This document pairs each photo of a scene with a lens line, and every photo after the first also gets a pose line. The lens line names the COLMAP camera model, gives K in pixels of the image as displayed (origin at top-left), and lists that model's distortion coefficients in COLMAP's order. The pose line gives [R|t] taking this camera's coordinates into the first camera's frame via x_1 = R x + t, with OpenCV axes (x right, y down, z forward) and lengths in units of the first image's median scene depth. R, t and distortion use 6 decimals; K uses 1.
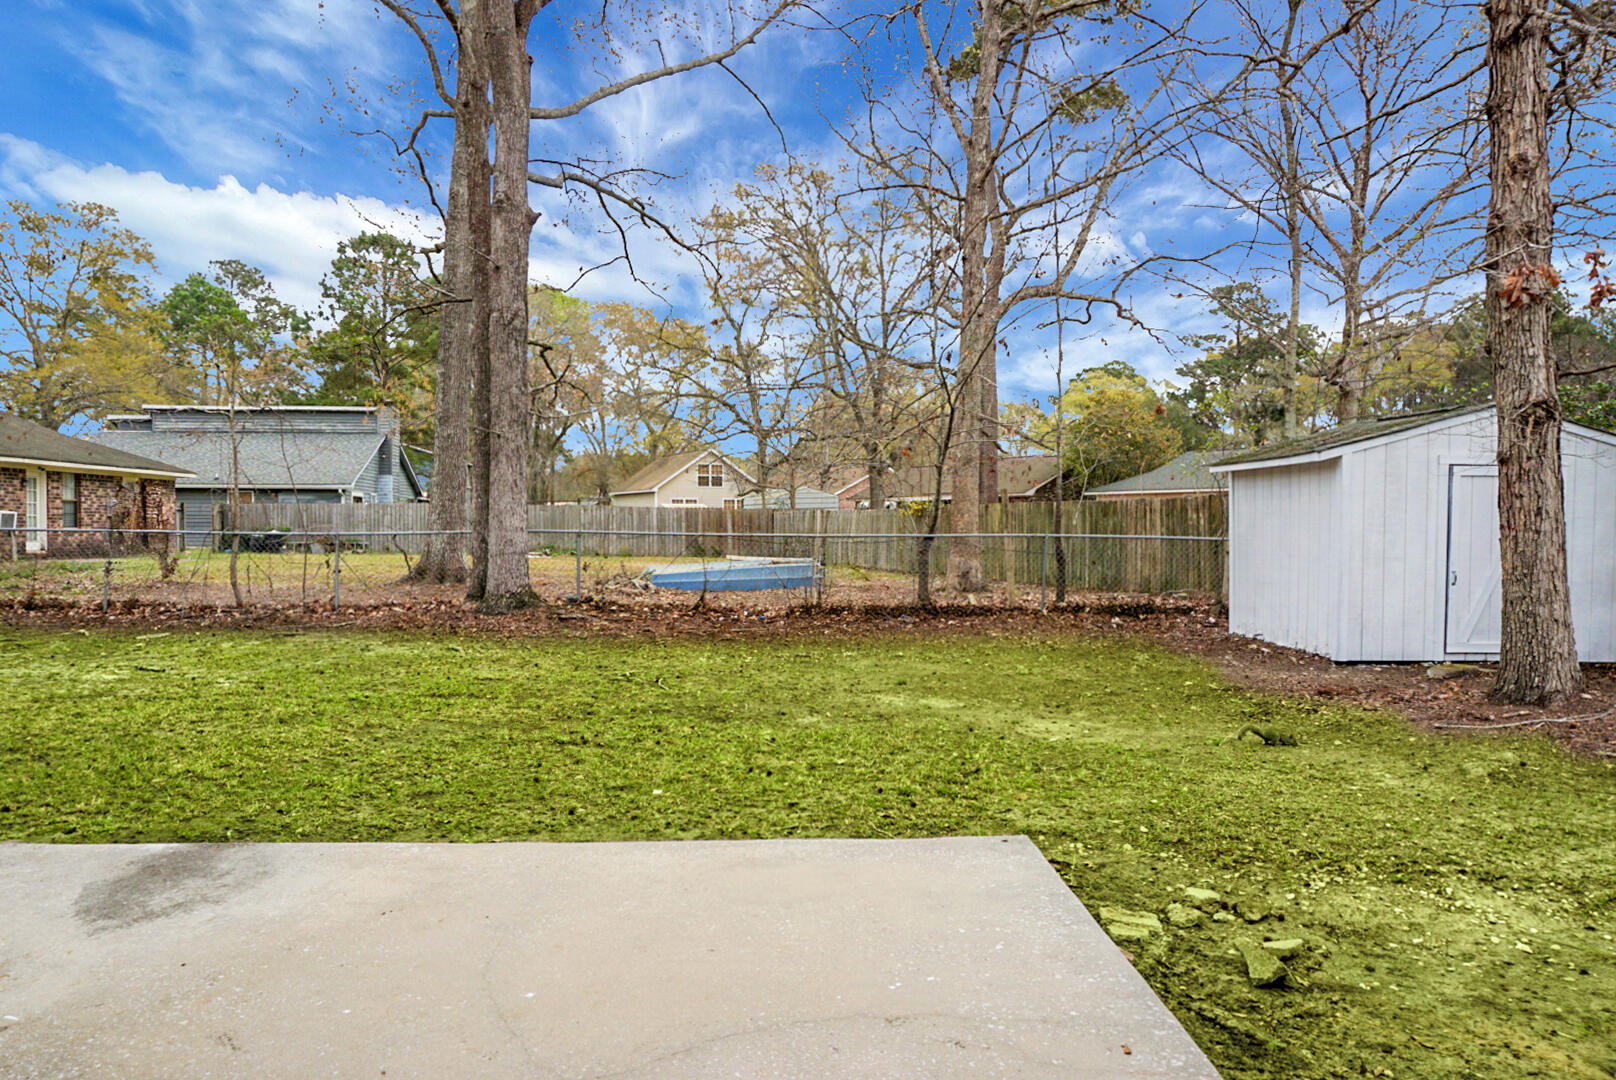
lens RADIAL K [[1113.0, 0, 804.6], [0, 1113.0, 530.0], [0, 0, 1]] dist [-0.036246, 0.002050]
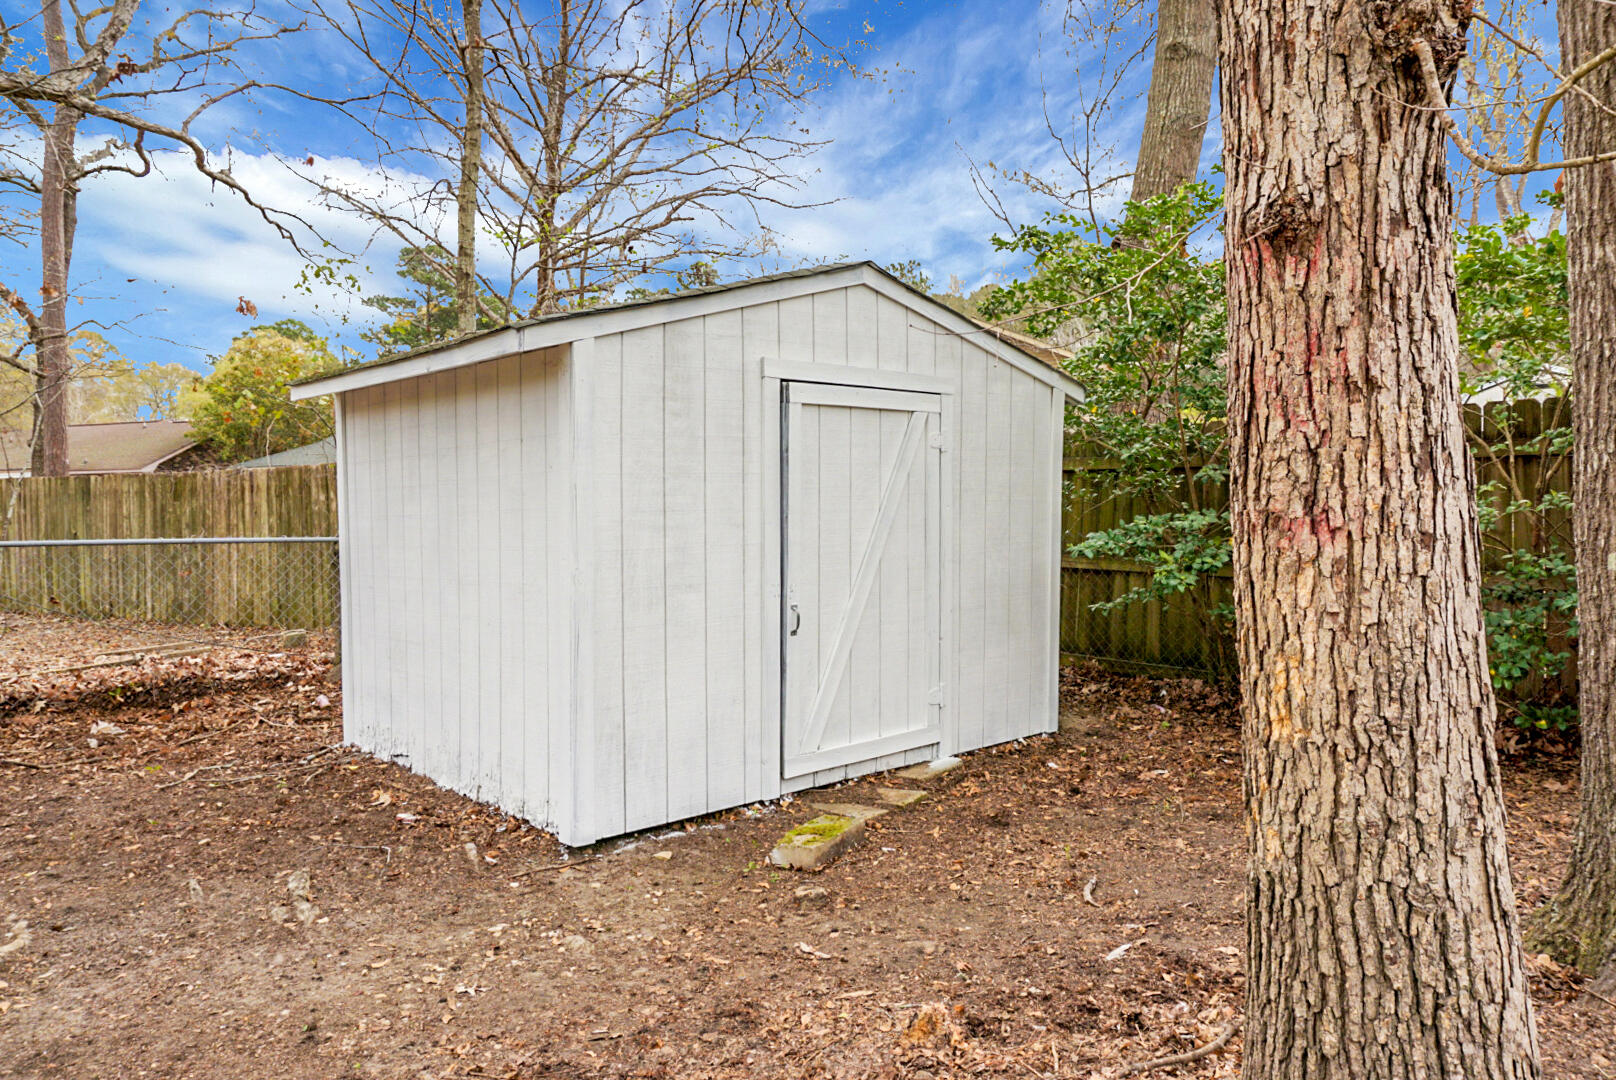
lens RADIAL K [[1113.0, 0, 804.8], [0, 1113.0, 535.0], [0, 0, 1]] dist [-0.036246, 0.002050]
pose [[0.770182, -0.029787, 0.637128, 0.288229], [0.016892, 0.999511, 0.026310, -0.005493], [-0.637600, -0.009501, 0.770309, 0.624326]]
